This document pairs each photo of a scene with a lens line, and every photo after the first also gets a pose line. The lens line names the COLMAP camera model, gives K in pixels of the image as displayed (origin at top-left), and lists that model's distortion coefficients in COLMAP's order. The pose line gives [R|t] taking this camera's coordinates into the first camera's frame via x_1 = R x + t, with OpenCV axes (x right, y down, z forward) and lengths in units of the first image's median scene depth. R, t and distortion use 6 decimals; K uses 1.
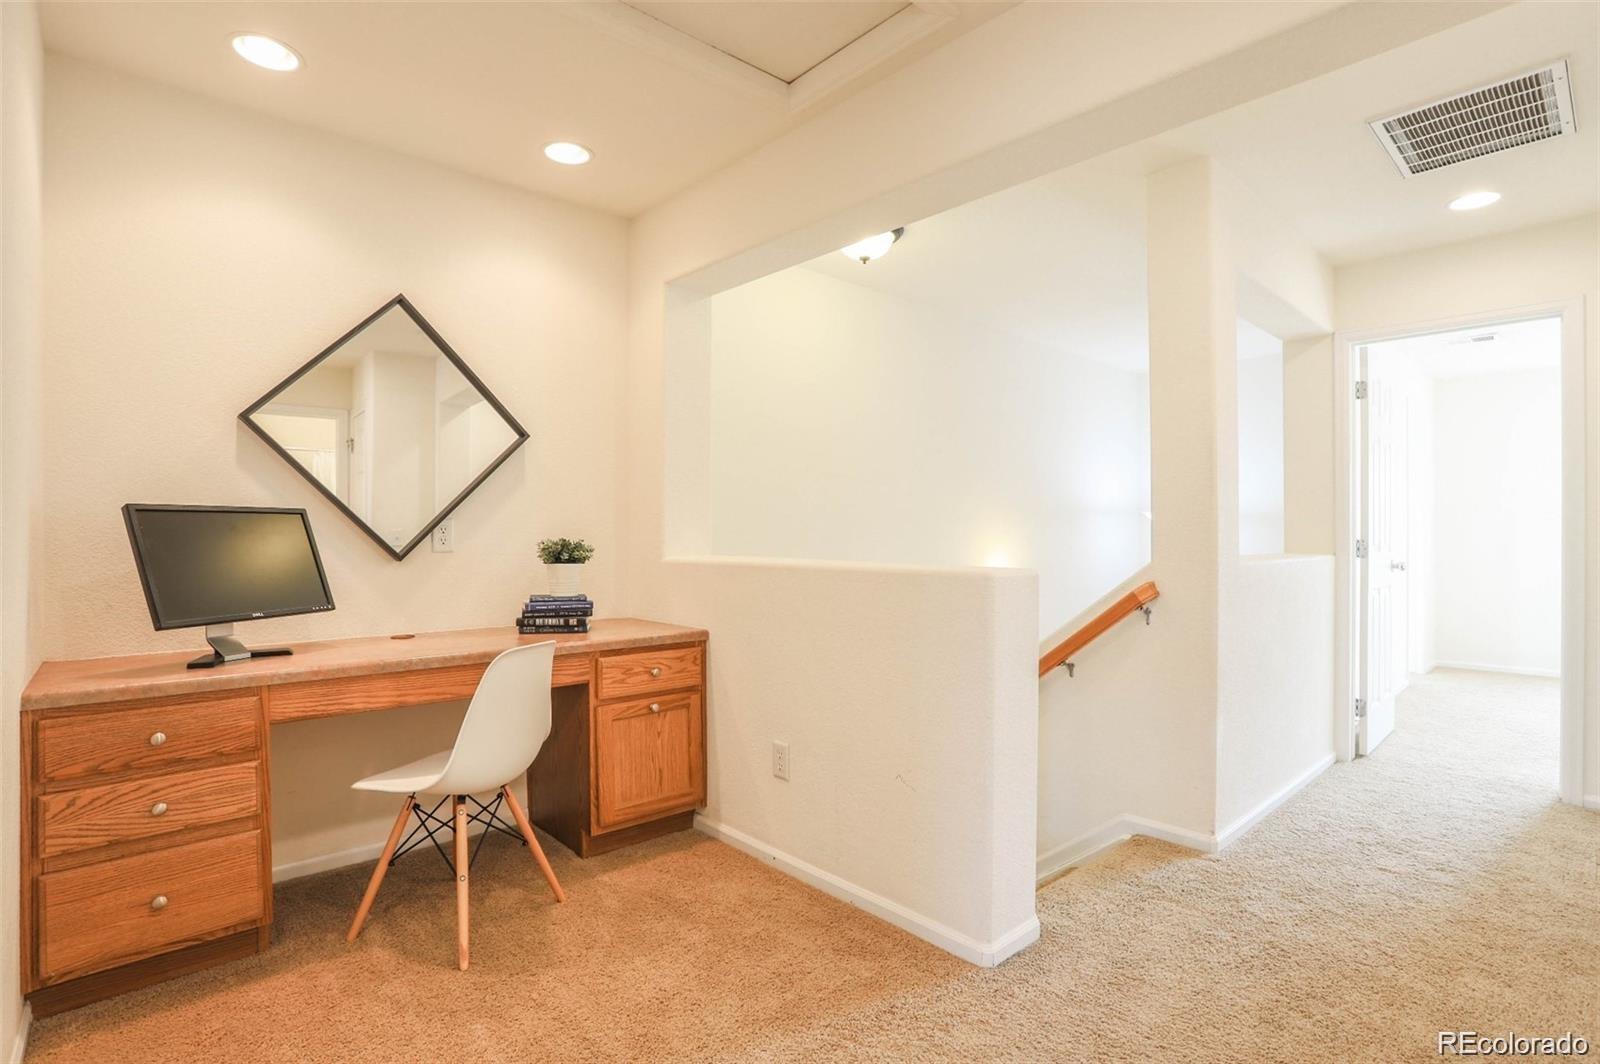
lens RADIAL K [[783.4, 0, 806.6], [0, 783.4, 531.6], [0, 0, 1]] dist [-0.071912, 0.029305]
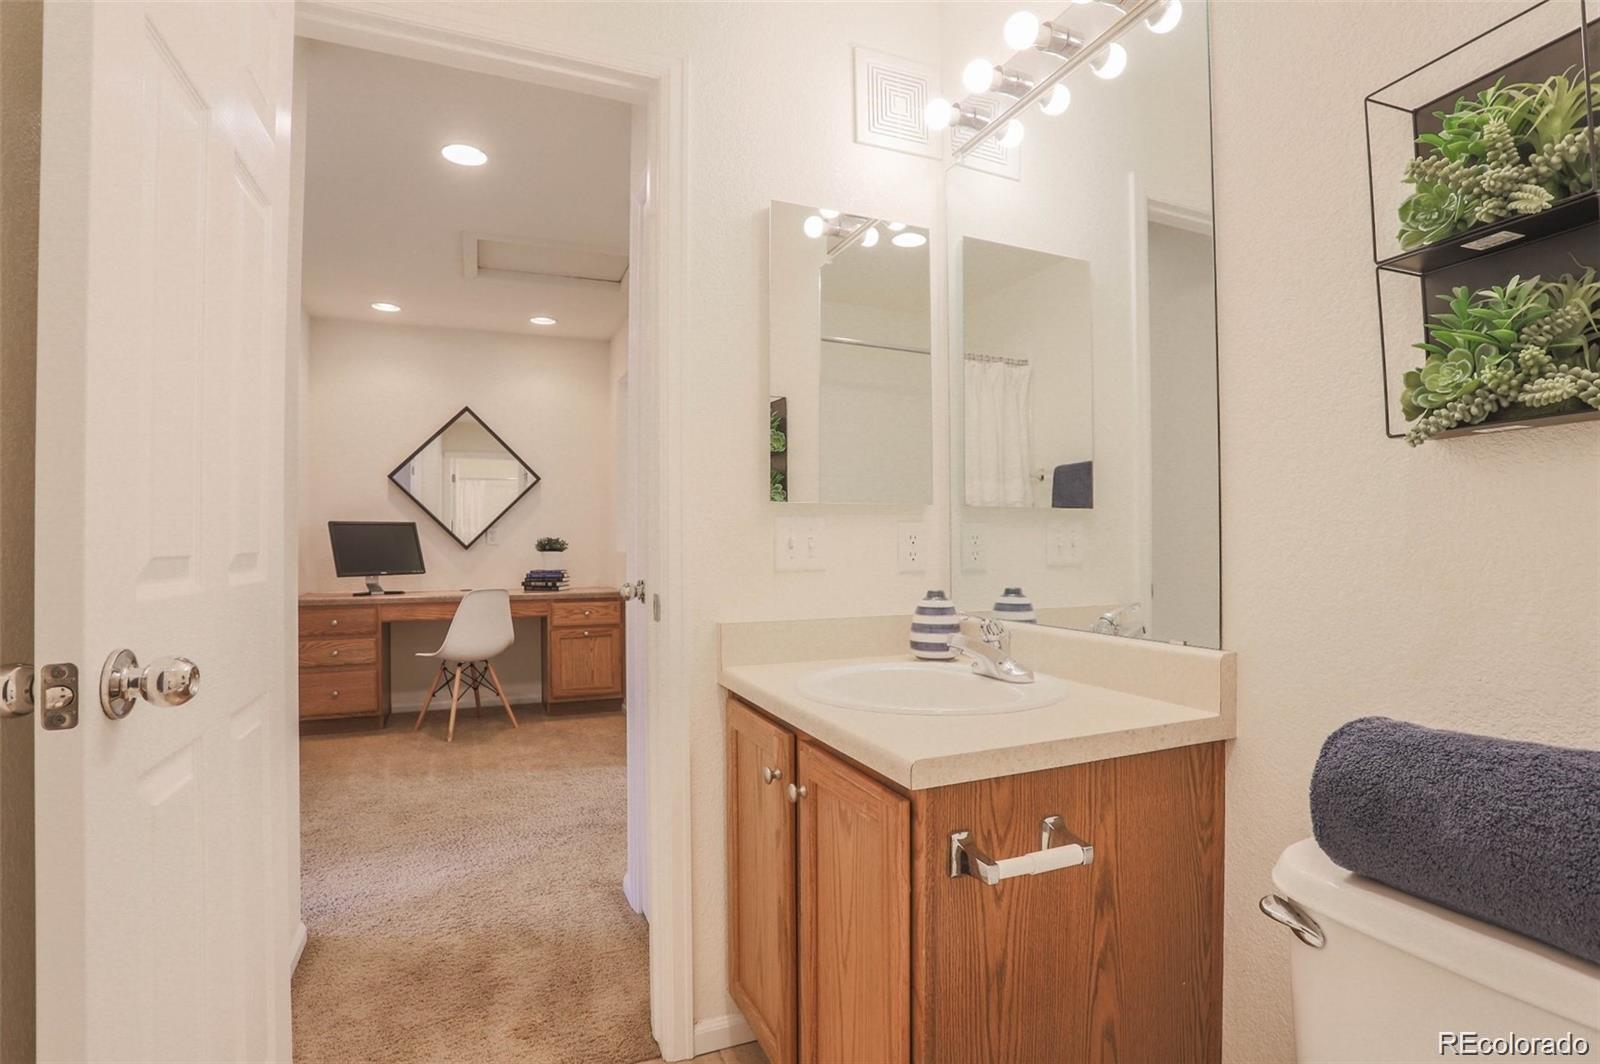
lens RADIAL K [[783.4, 0, 795.4], [0, 783.4, 531.4], [0, 0, 1]] dist [-0.071912, 0.029305]
pose [[0.939597, -0.006970, -0.342213, 0.901037], [0.004510, 0.999958, -0.007983, 0.013479], [0.342254, 0.005958, 0.939589, -0.513426]]
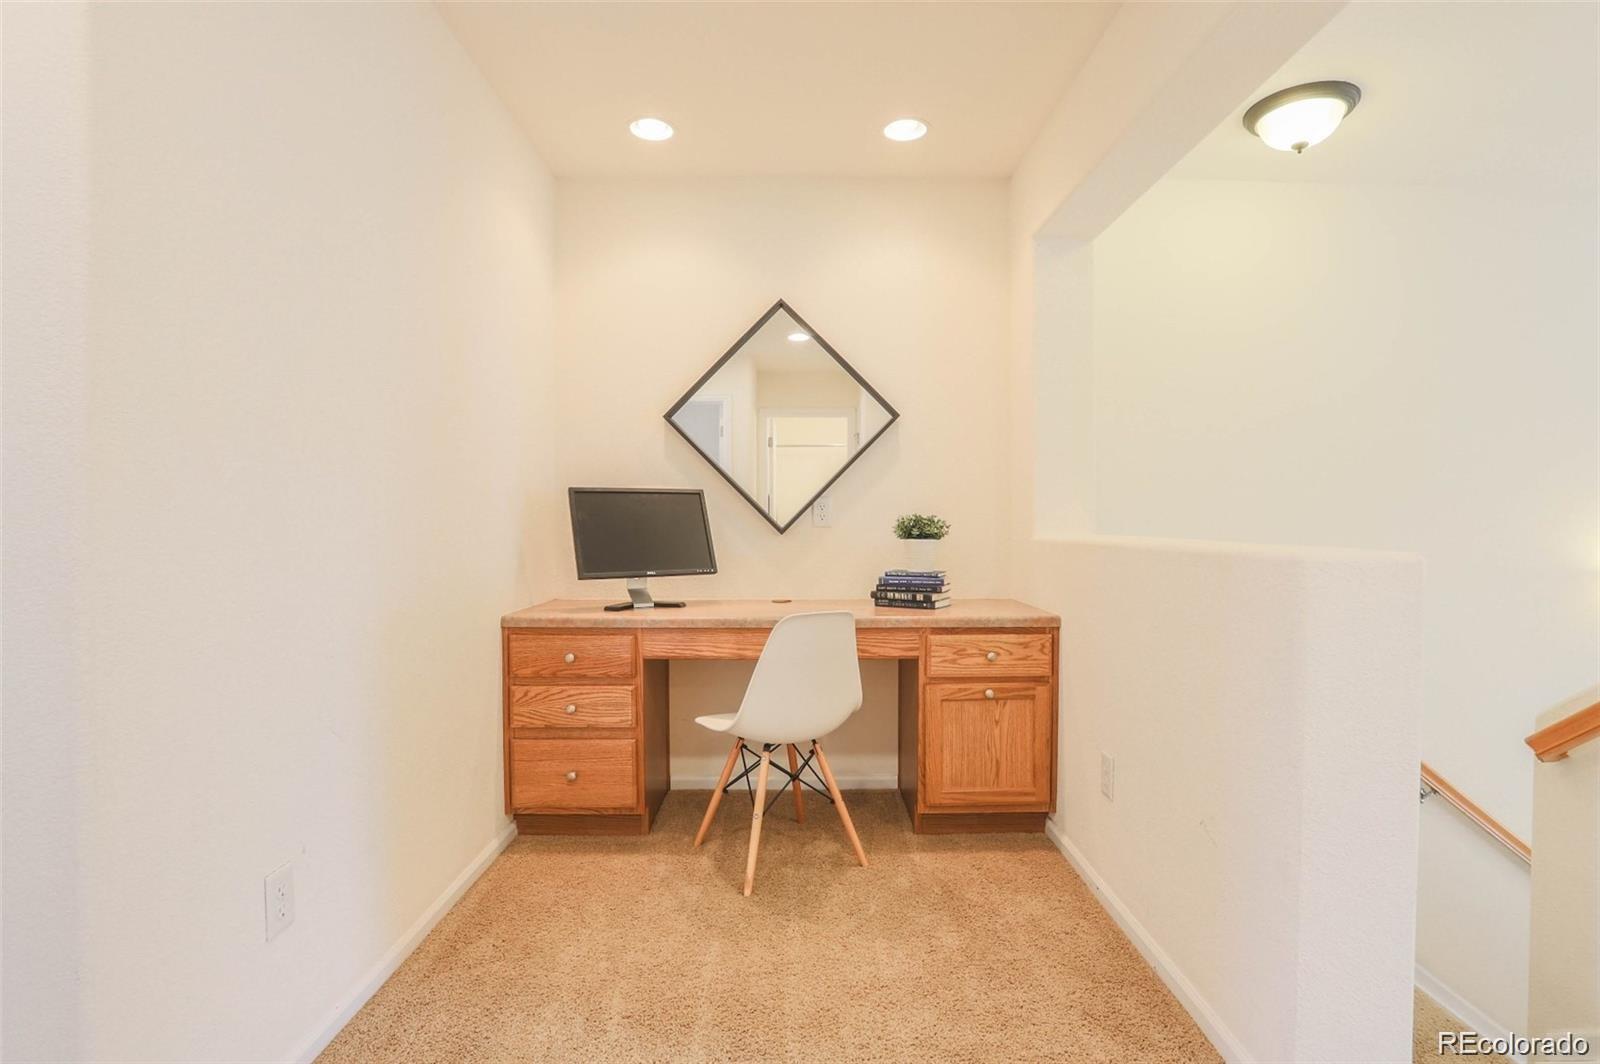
lens RADIAL K [[783.4, 0, 804.2], [0, 783.4, 528.2], [0, 0, 1]] dist [-0.071912, 0.029305]
pose [[0.744413, 0.007801, -0.667674, 0.281651], [0.001866, 0.999904, 0.013763, 0.013935], [0.667717, -0.011491, 0.744326, 0.164858]]
